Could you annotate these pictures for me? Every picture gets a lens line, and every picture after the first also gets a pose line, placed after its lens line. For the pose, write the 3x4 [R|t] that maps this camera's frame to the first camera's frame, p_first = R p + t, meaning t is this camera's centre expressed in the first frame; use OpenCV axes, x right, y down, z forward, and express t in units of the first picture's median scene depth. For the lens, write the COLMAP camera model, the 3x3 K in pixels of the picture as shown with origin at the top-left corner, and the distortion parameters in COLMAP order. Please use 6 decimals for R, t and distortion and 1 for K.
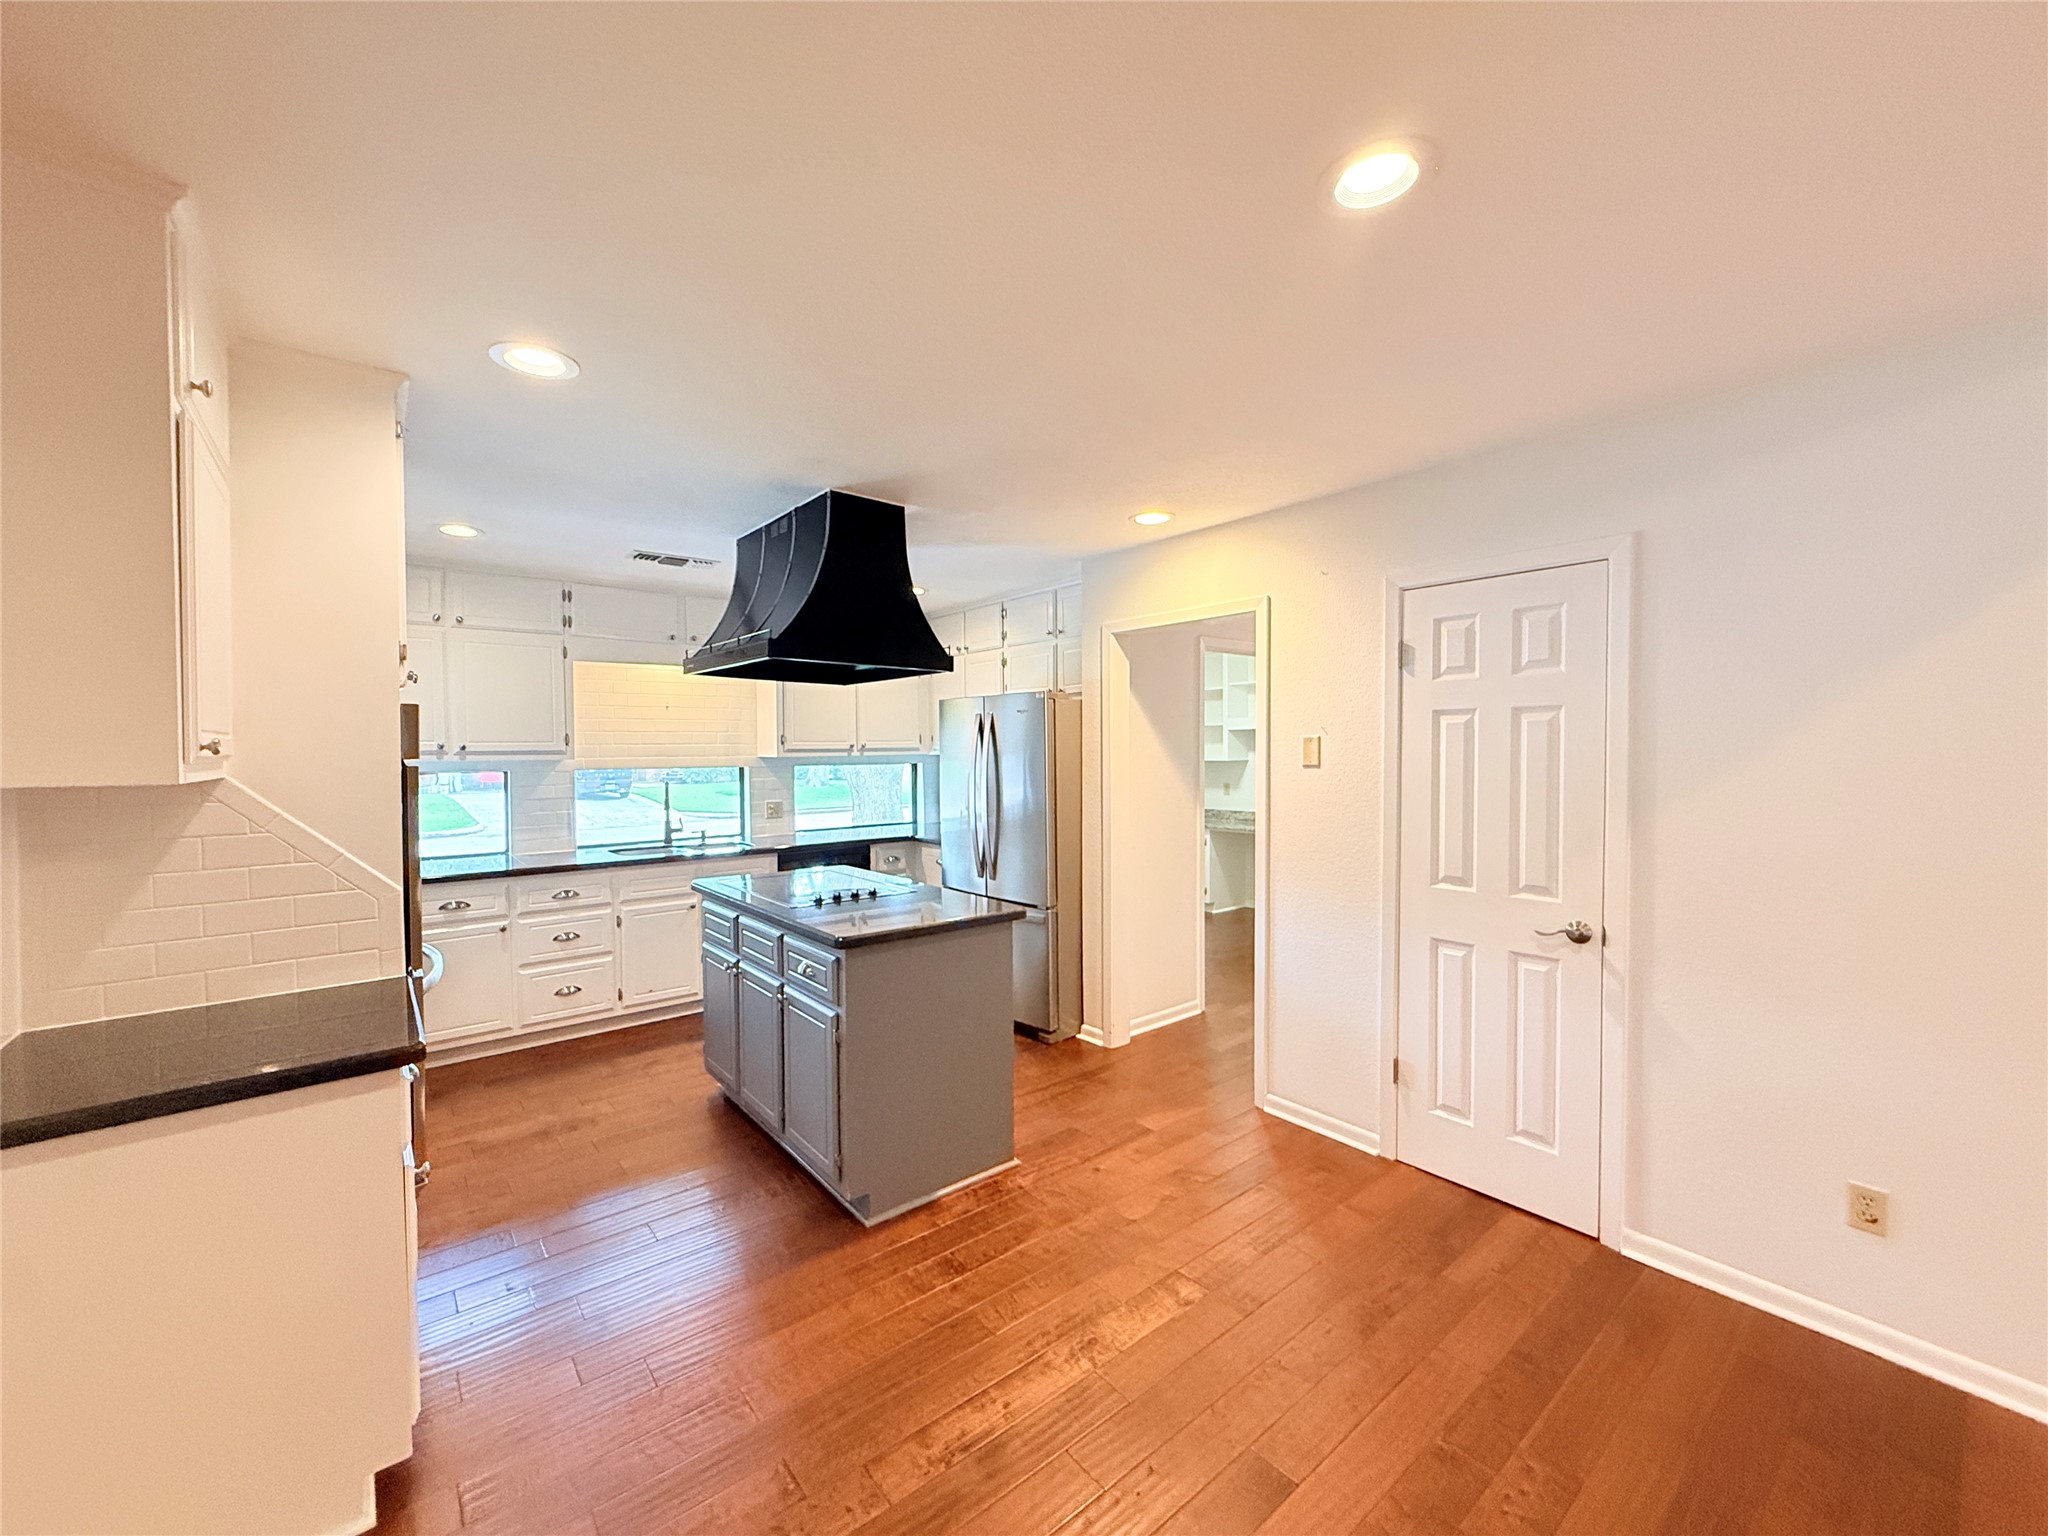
lens RADIAL K [[821.7, 0, 1024.0], [0, 821.7, 768.0], [0, 0, 1]] dist [0.000801, 0.000215]
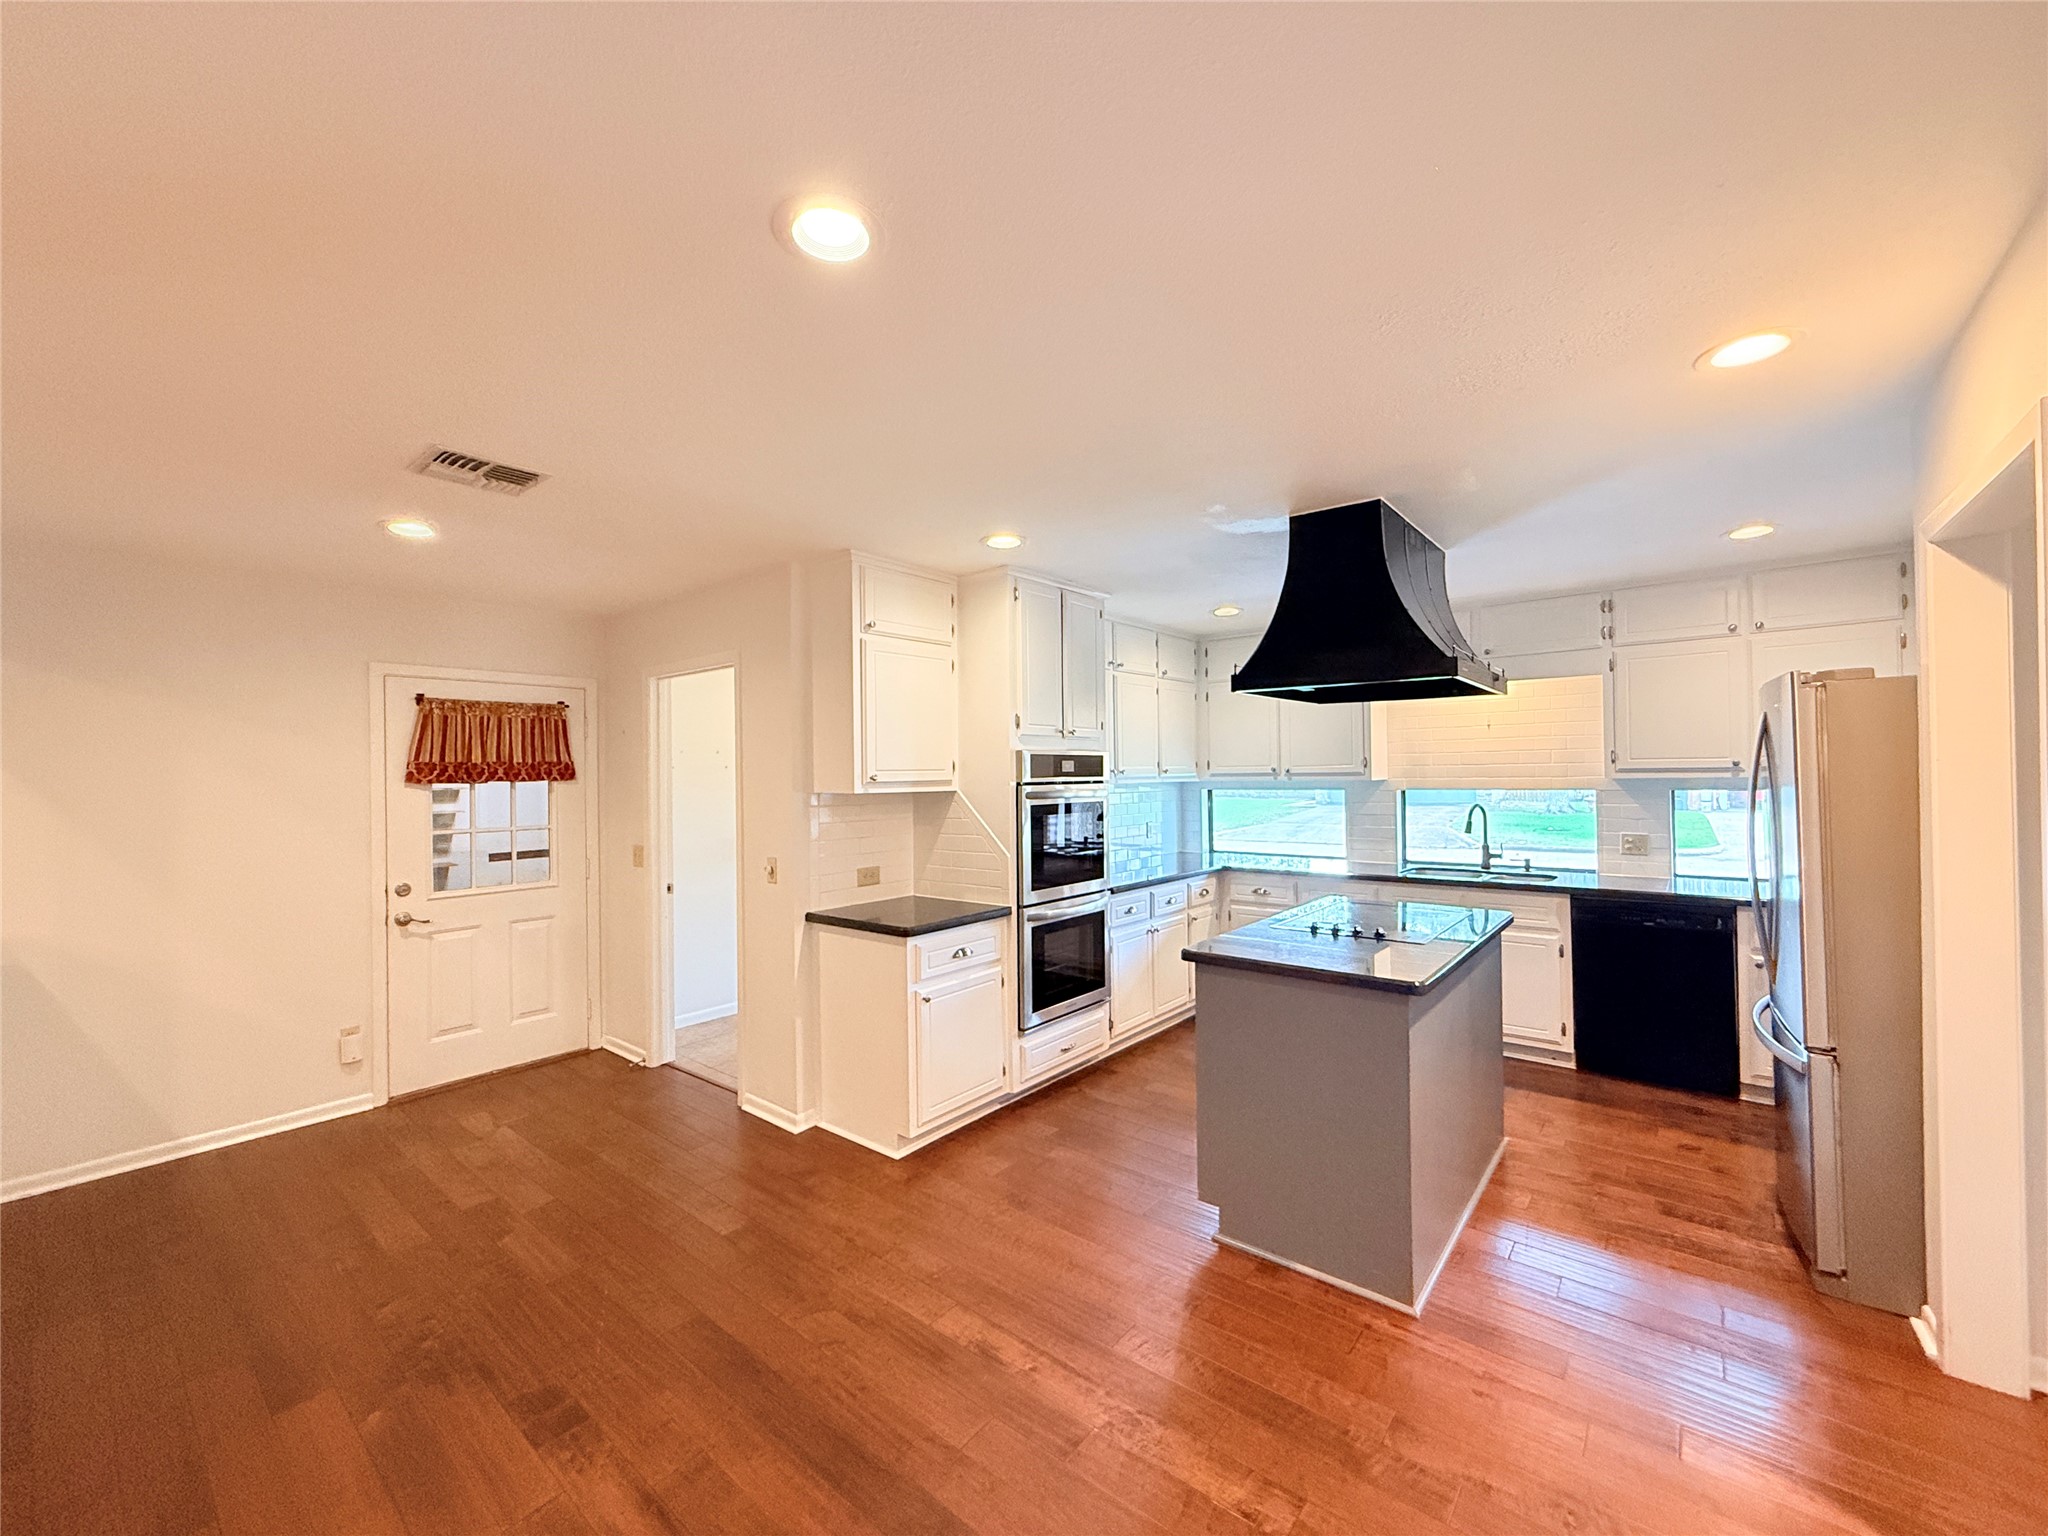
lens RADIAL K [[808.3, 0, 1024.0], [0, 808.3, 768.0], [0, 0, 1]] dist [-0.011838, 0.000140]
pose [[0.208347, -0.007816, -0.978024, 0.427799], [-0.012729, 0.999862, -0.010702, -0.009535], [0.977972, 0.014679, 0.208219, 0.323549]]
